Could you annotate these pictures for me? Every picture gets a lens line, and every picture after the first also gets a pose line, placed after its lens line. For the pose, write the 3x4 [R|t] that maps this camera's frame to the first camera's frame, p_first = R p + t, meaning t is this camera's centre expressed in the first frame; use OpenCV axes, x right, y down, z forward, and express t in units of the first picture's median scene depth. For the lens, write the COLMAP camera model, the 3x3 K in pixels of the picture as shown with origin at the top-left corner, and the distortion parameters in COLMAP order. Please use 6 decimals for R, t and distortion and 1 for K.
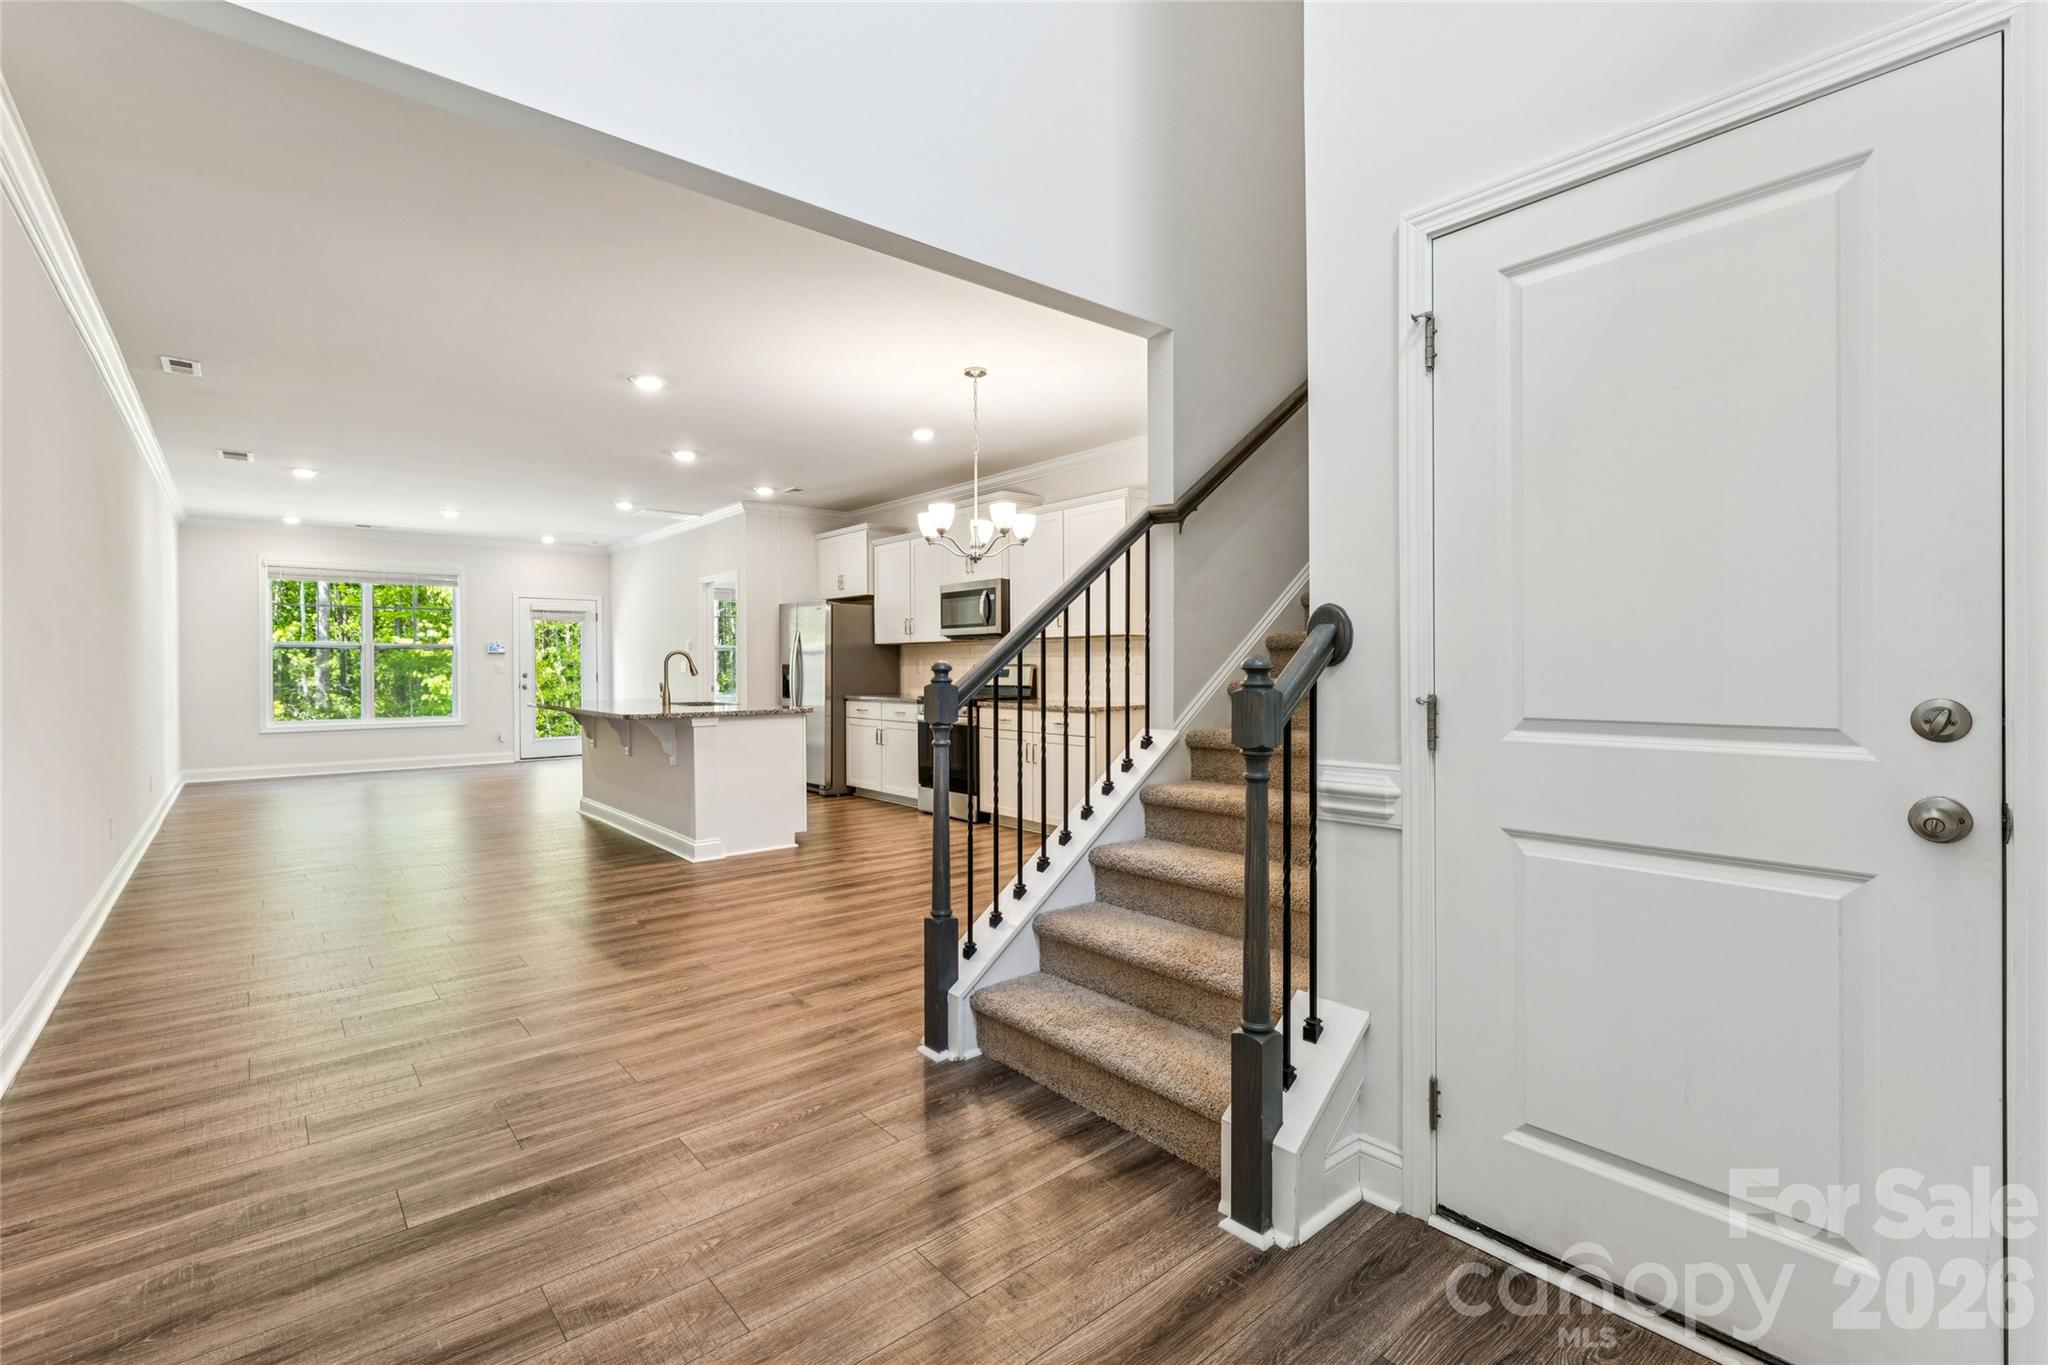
lens RADIAL K [[917.3, 0, 1015.3], [0, 917.3, 673.8], [0, 0, 1]] dist [-0.000422, -0.000050]
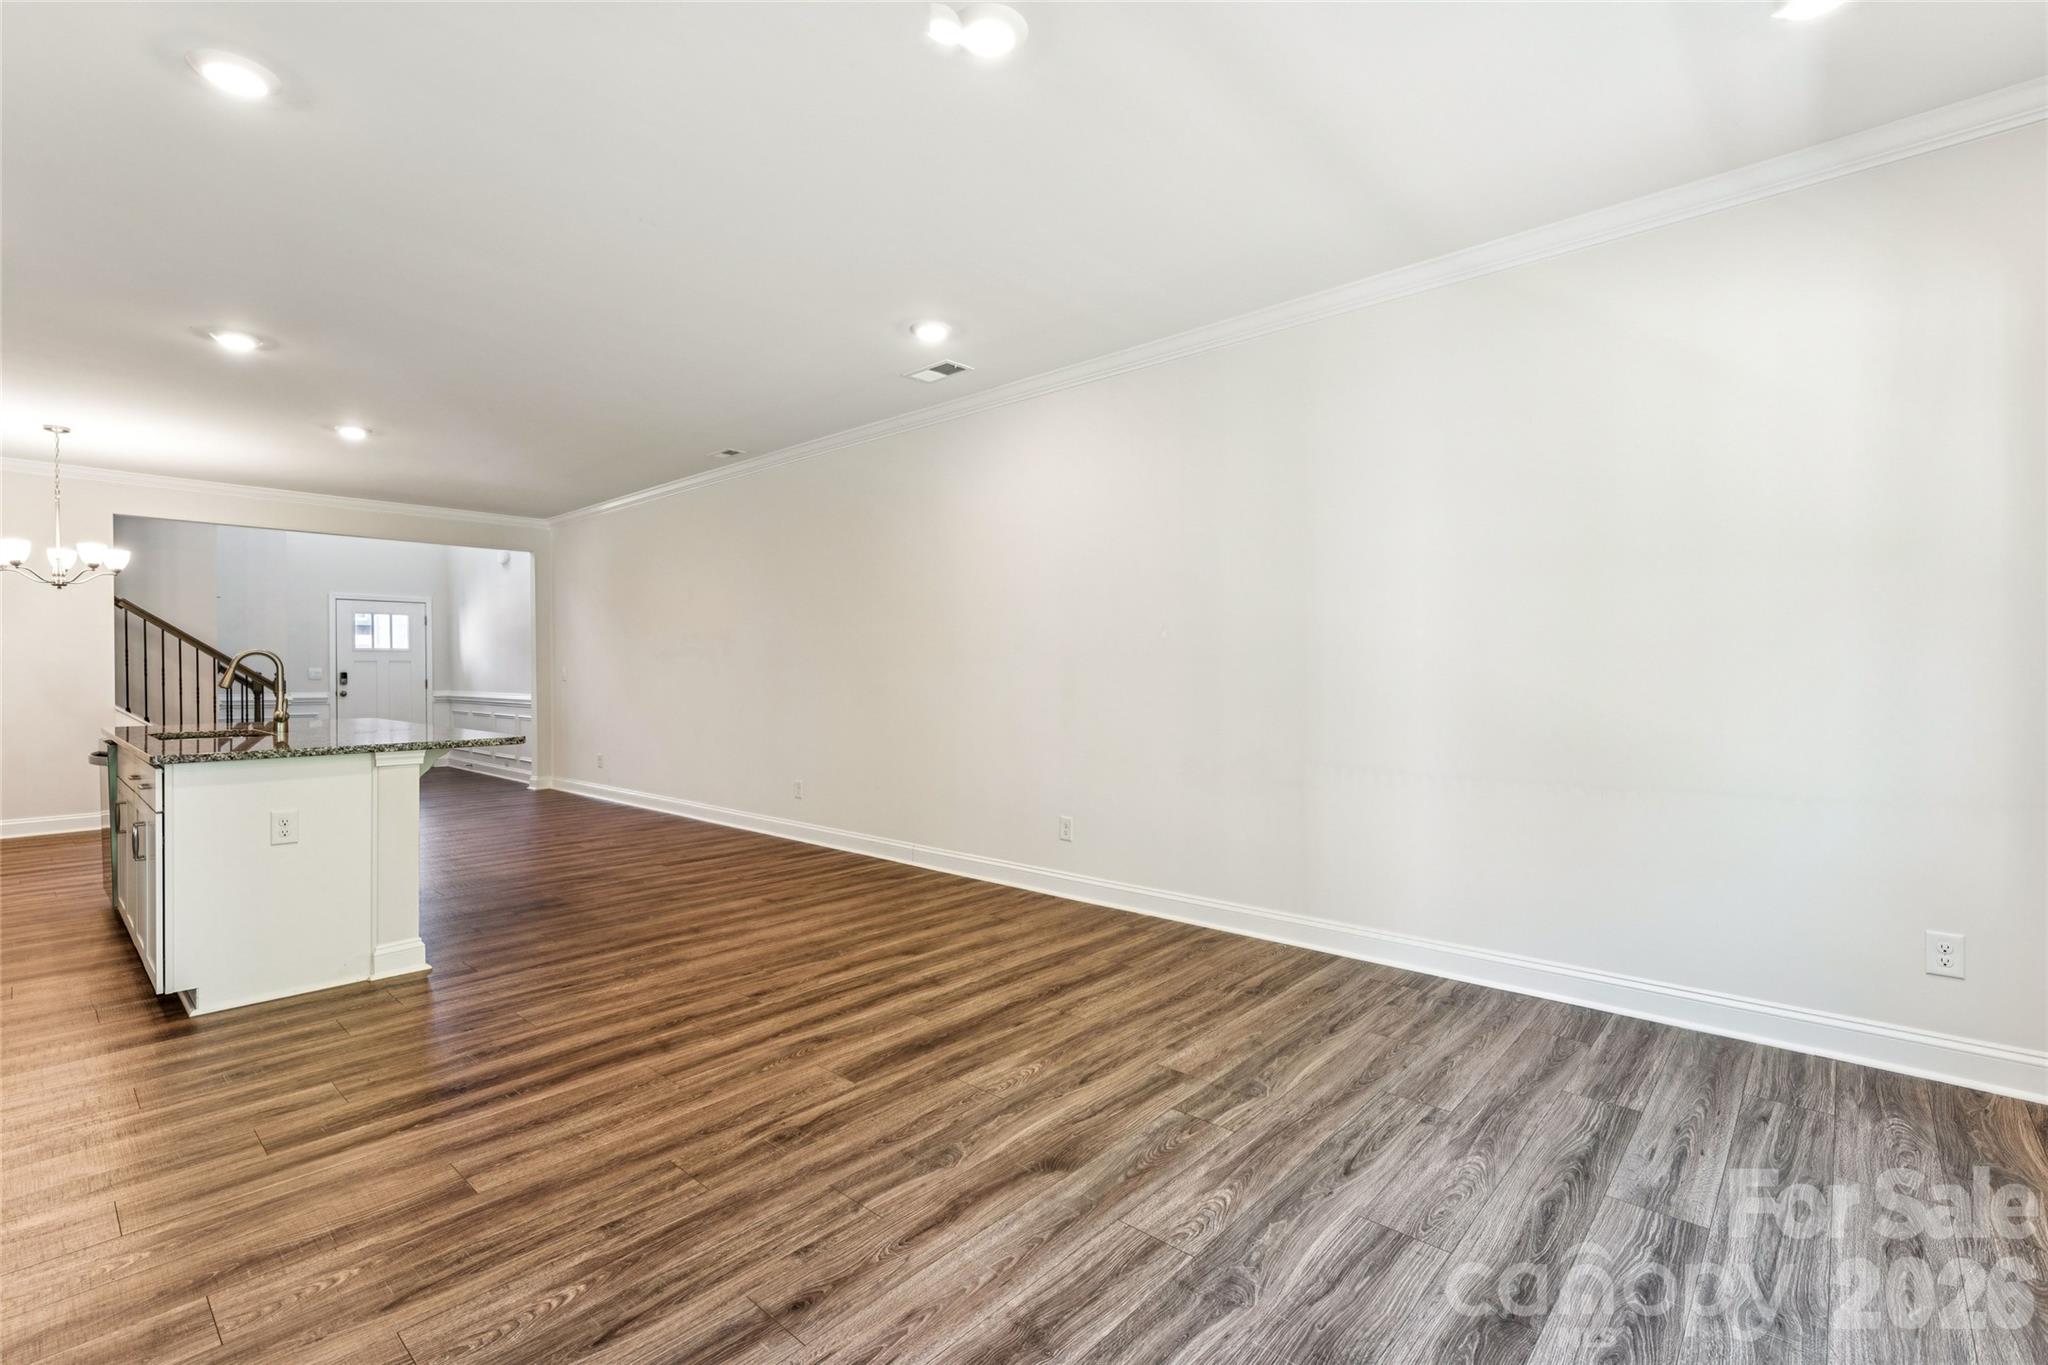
lens RADIAL K [[913.8, 0, 1021.4], [0, 913.8, 677.9], [0, 0, 1]] dist [0.001298, -0.000026]
pose [[-0.990330, 0.008604, -0.138466, -0.636346], [0.006076, 0.999807, 0.018664, -0.010610], [0.138600, 0.017642, -0.990191, 1.341356]]
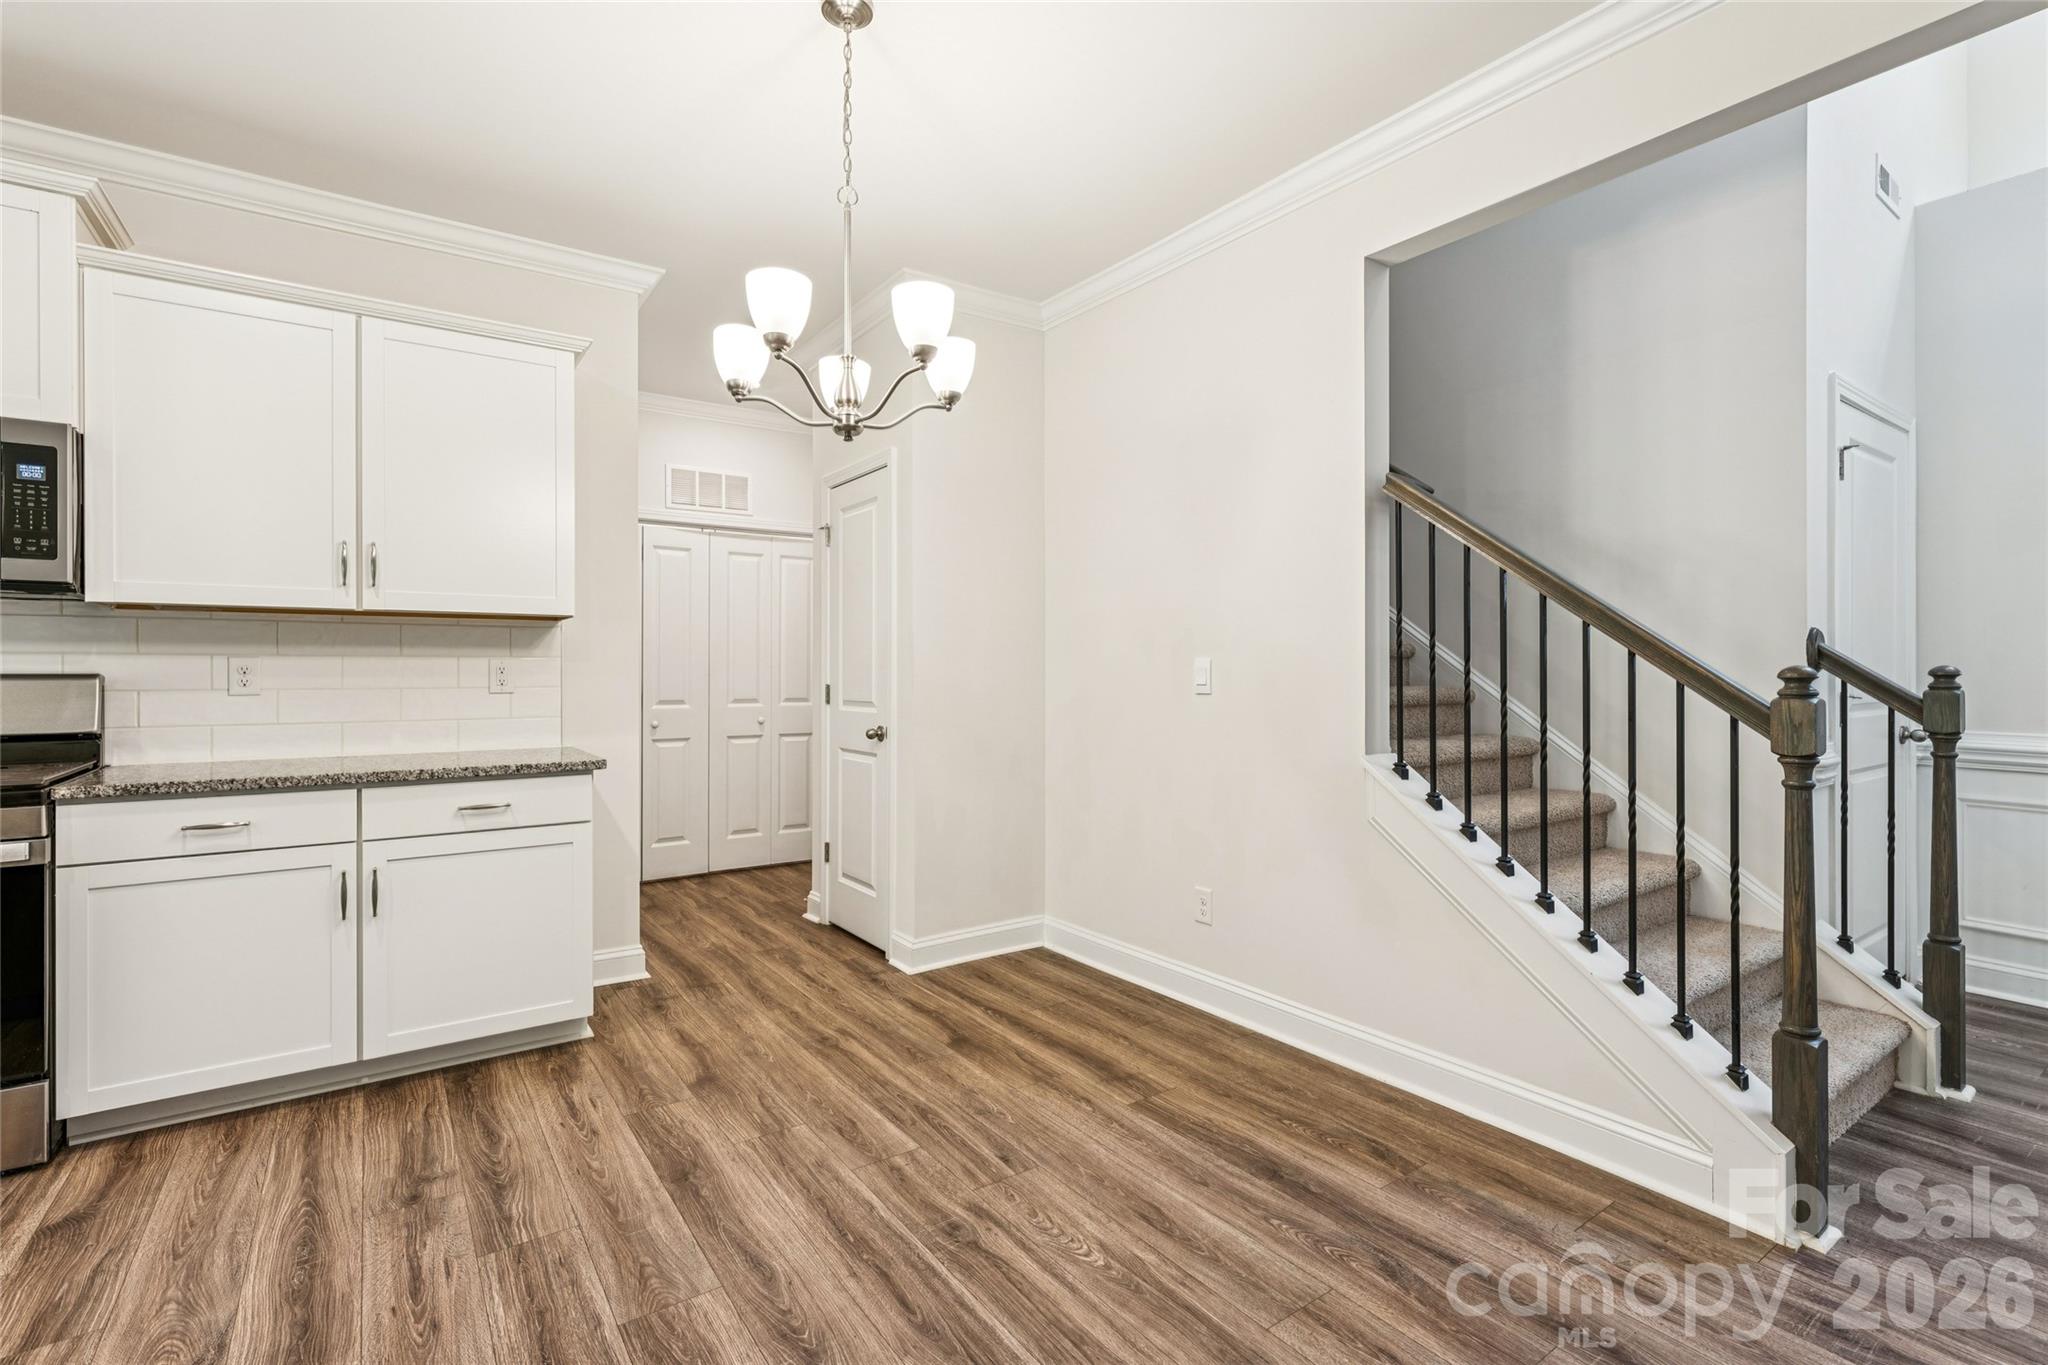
lens RADIAL K [[929.7, 0, 1022.0], [0, 929.7, 673.3], [0, 0, 1]] dist [0.000401, -0.000009]
pose [[0.083015, 0.004192, 0.996539, -0.273881], [0.011628, 0.999919, -0.005175, -0.003680], [-0.996480, 0.012017, 0.082960, 0.503149]]
